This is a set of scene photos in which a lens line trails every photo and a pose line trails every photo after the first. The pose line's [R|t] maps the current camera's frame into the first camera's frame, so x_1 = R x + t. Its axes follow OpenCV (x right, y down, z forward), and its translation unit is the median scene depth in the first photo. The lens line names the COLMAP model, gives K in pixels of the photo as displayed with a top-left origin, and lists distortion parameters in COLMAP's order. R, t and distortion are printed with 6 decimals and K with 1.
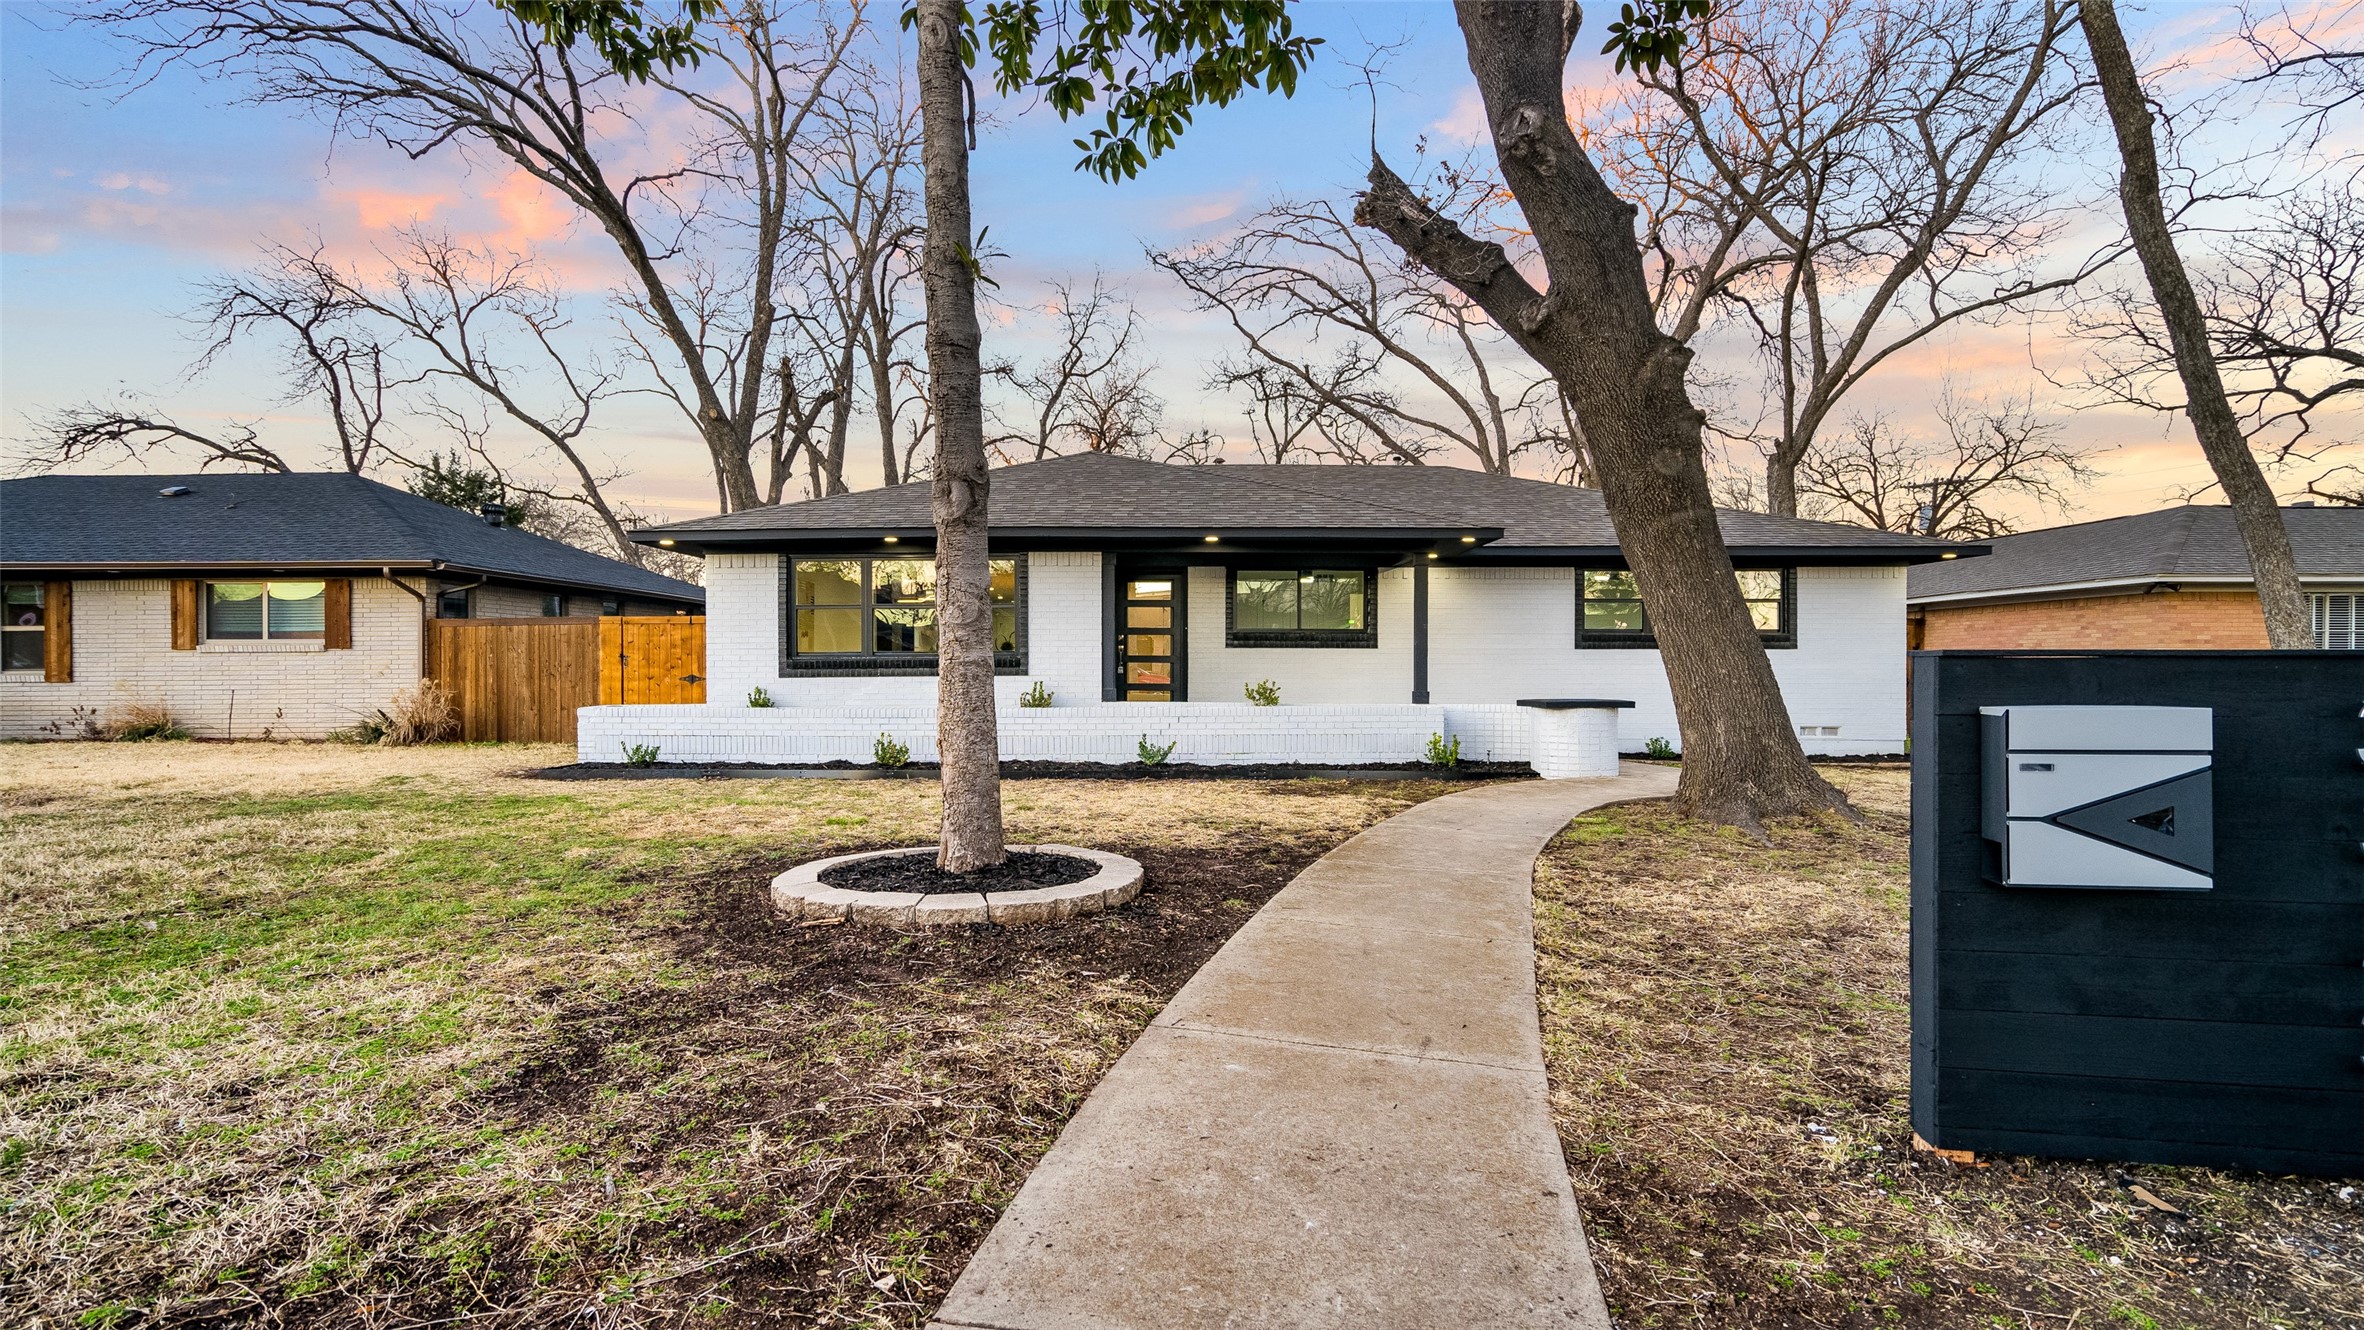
lens RADIAL K [[1168.2, 0, 1182.0], [0, 1168.2, 665.0], [0, 0, 1]] dist [-0.002229, 0.000088]
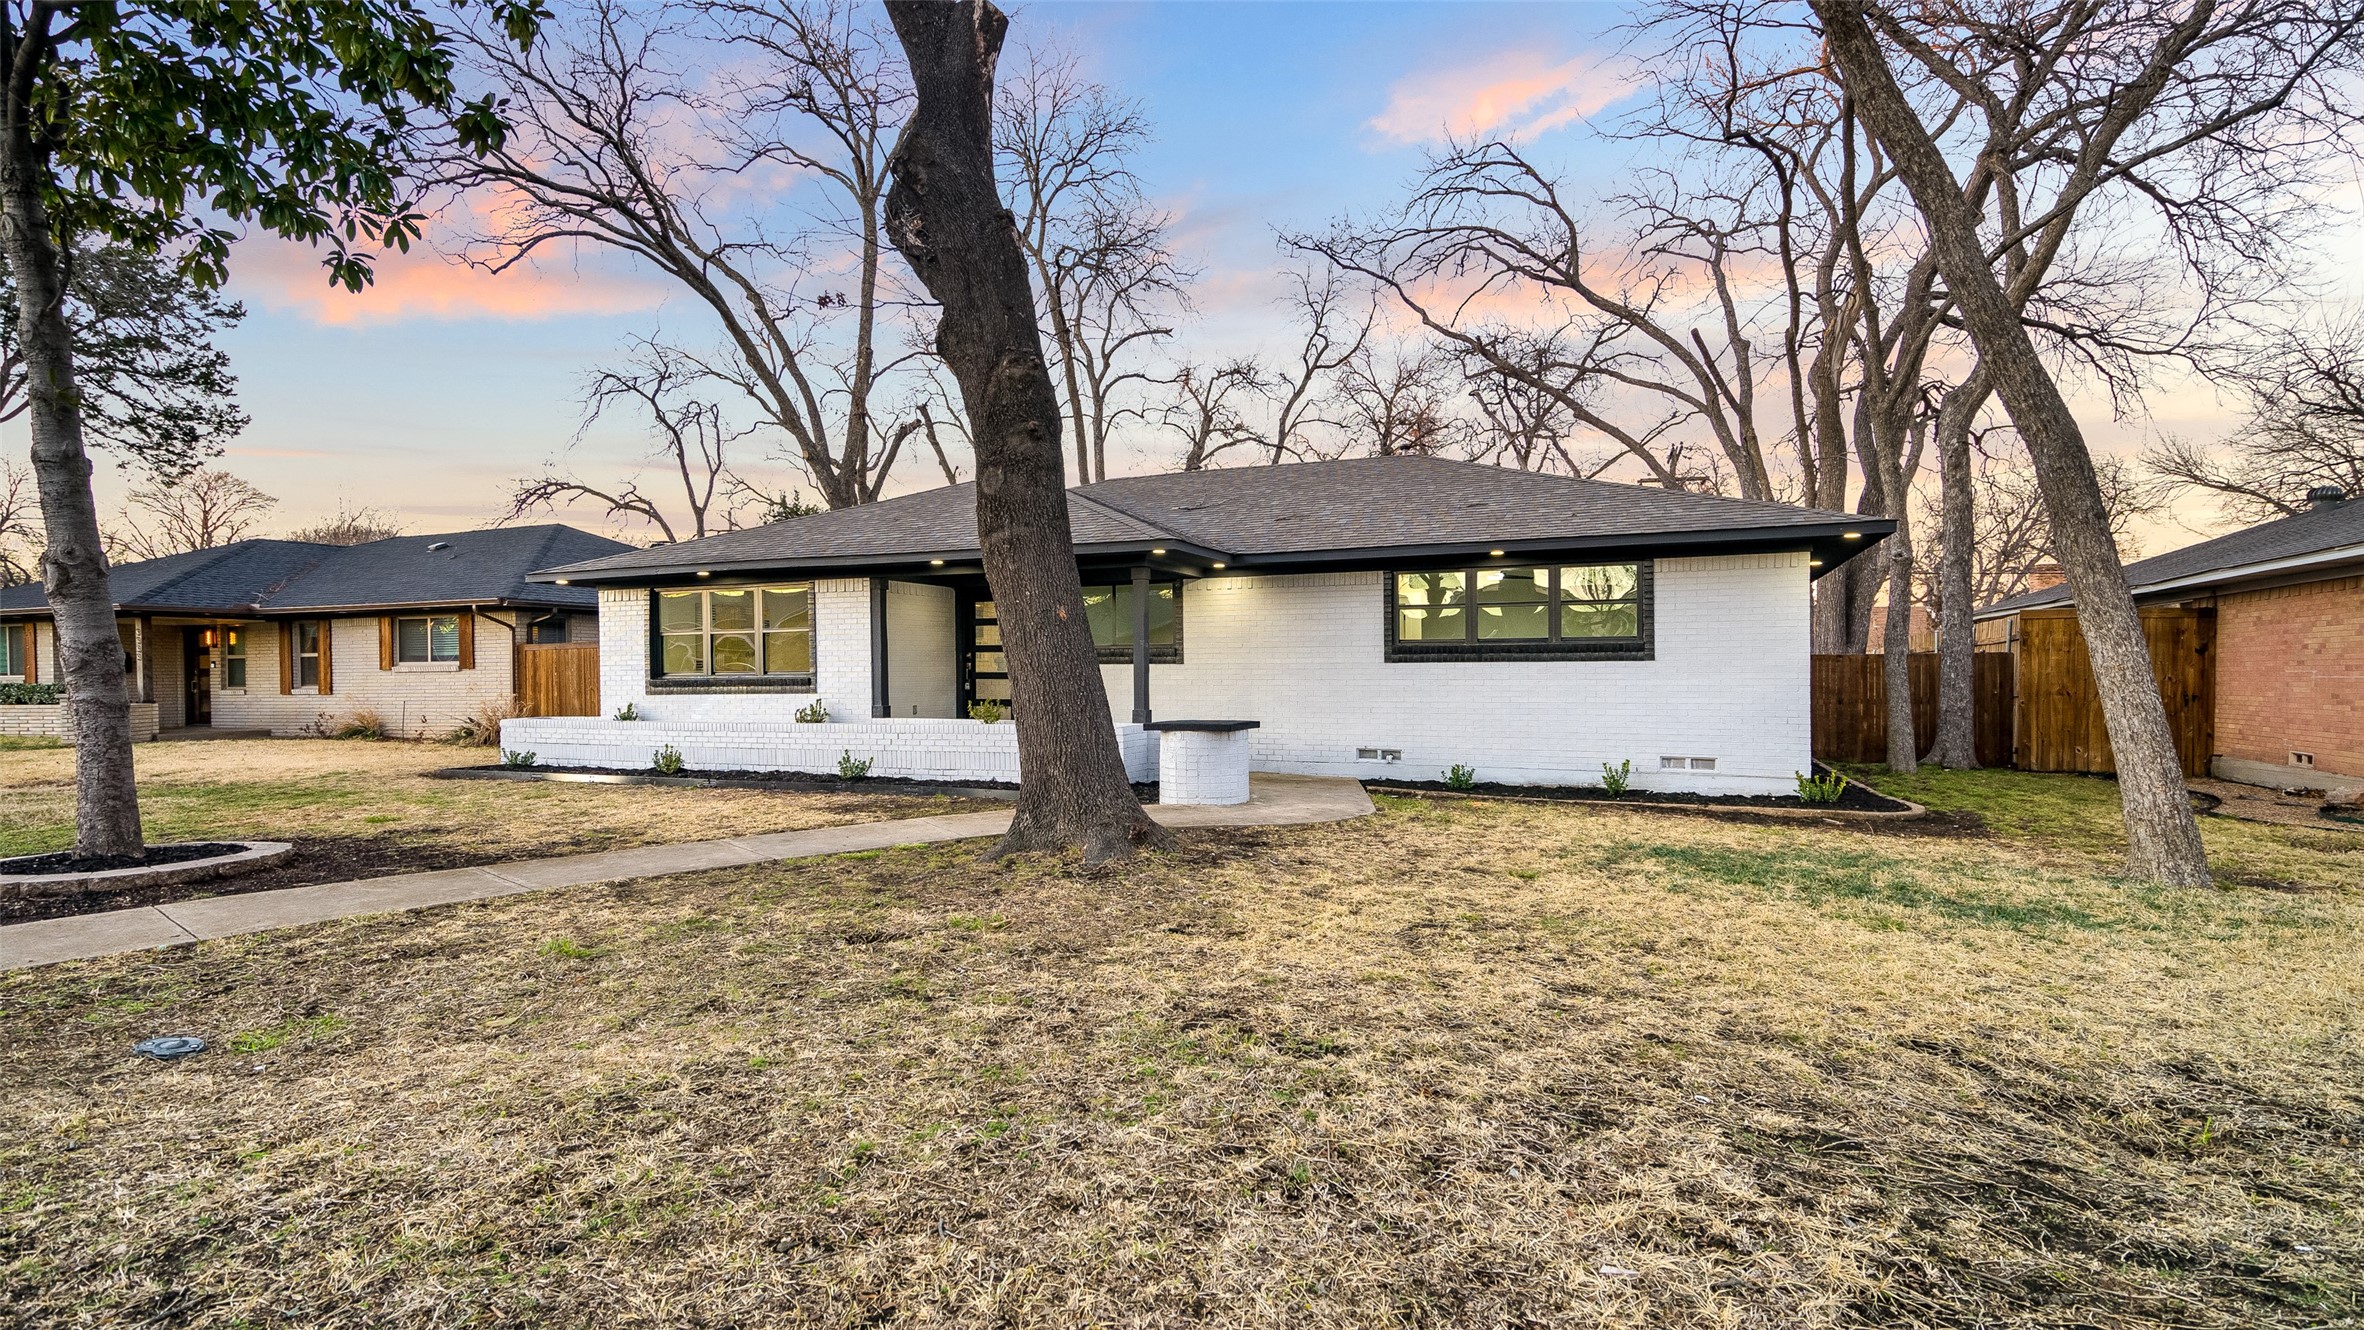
lens RADIAL K [[1213.8, 0, 1179.5], [0, 1213.8, 699.9], [0, 0, 1]] dist [0.055106, -0.000015]
pose [[0.913556, 0.004283, -0.406691, 0.531852], [0.007488, 0.999598, 0.027349, -0.011320], [0.406644, -0.028030, 0.913156, 0.086685]]
